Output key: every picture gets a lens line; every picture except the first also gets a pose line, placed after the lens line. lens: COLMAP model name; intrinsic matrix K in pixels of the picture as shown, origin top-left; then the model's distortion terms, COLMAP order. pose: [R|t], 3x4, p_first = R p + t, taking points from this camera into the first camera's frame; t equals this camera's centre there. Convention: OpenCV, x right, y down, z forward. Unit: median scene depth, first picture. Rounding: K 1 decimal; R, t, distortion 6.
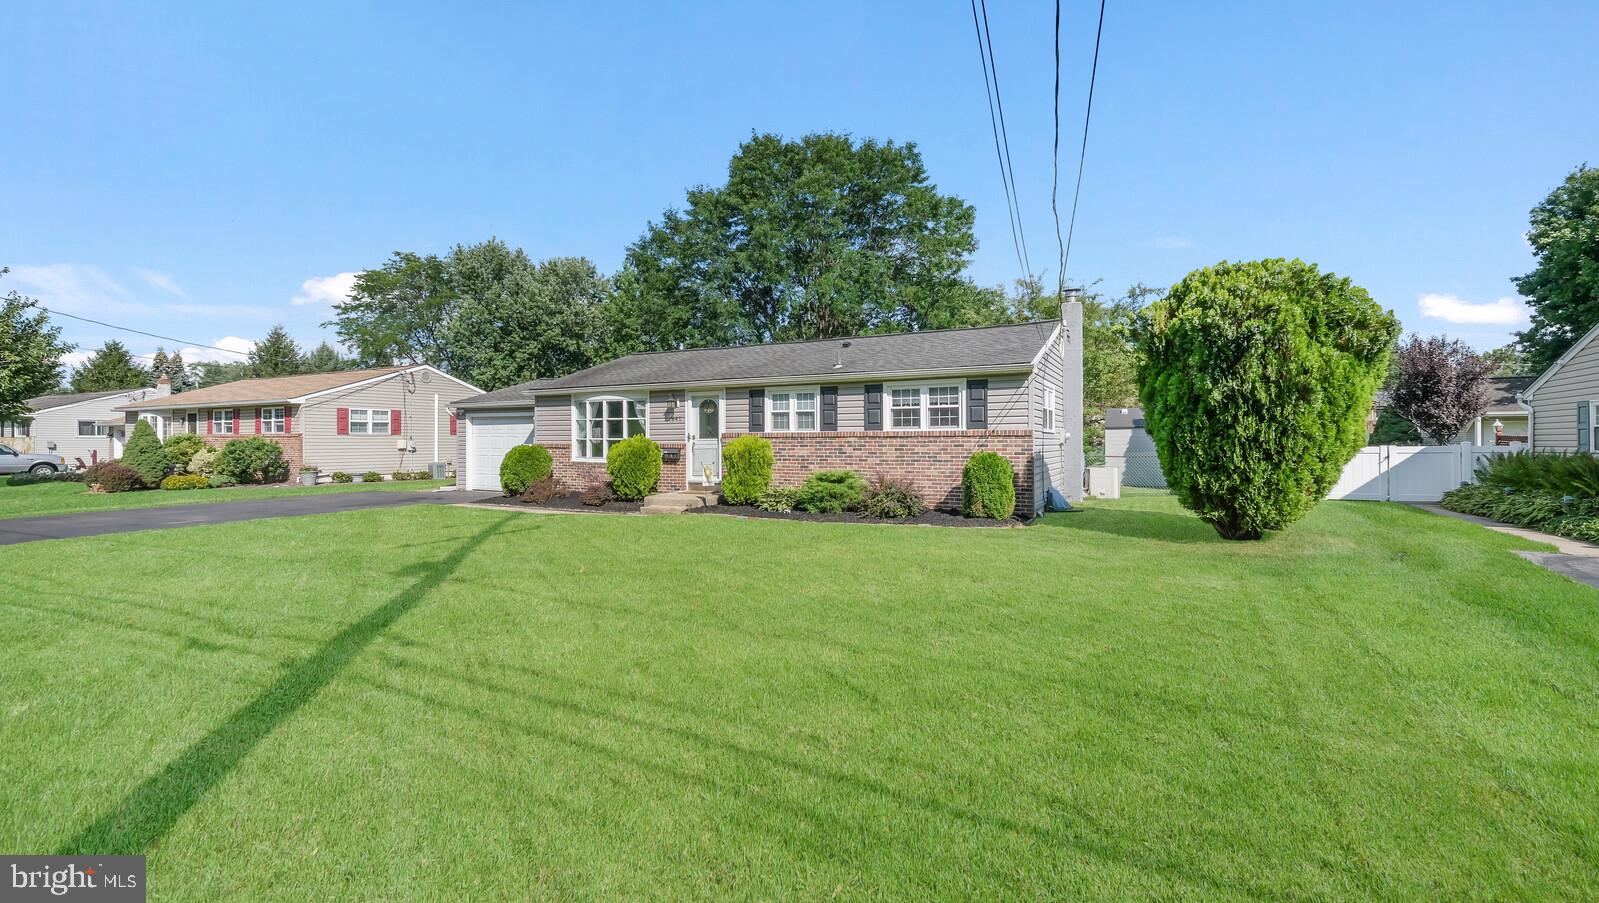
lens RADIAL K [[723.1, 0, 793.4], [0, 723.1, 434.2], [0, 0, 1]] dist [0.002909, 0.000019]
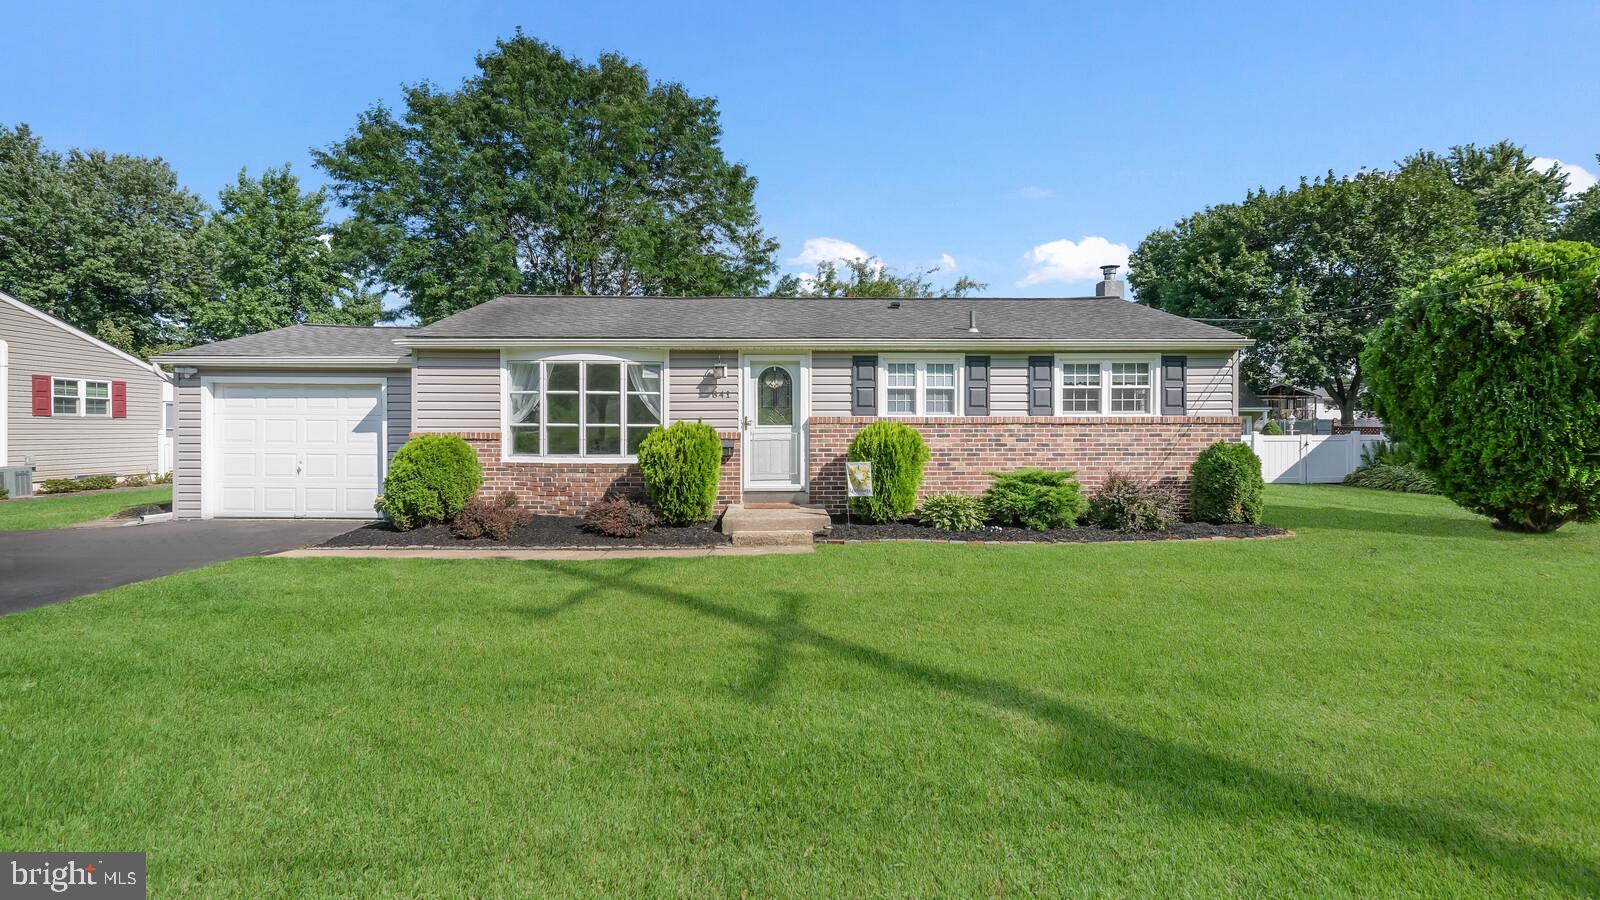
lens RADIAL K [[723.5, 0, 793.9], [0, 723.5, 432.7], [0, 0, 1]] dist [0.002909, 0.000019]
pose [[0.863568, 0.000353, 0.504232, -0.443728], [-0.007274, 0.999904, 0.011758, 0.005214], [-0.504180, -0.013822, 0.863488, 0.408591]]
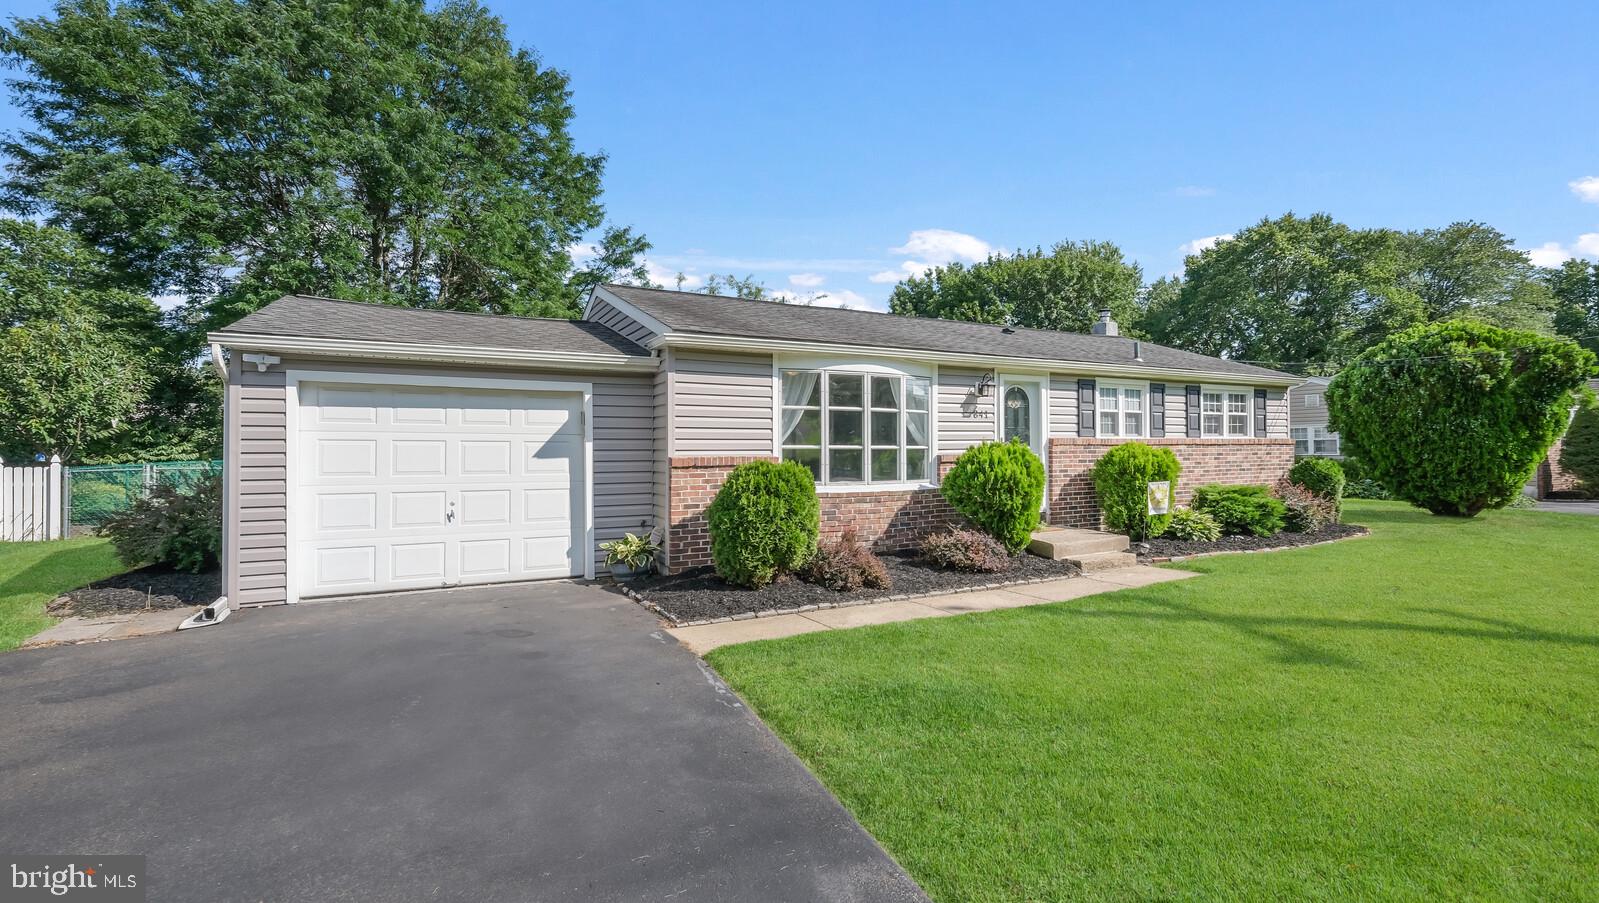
lens RADIAL K [[704.8, 0, 812.6], [0, 704.8, 449.0], [0, 0, 1]] dist [0.001289, -0.000062]
pose [[0.543640, -0.000308, 0.839318, -0.761260], [-0.004668, 0.999983, 0.003390, 0.007193], [-0.839305, -0.005761, 0.543630, 0.807897]]
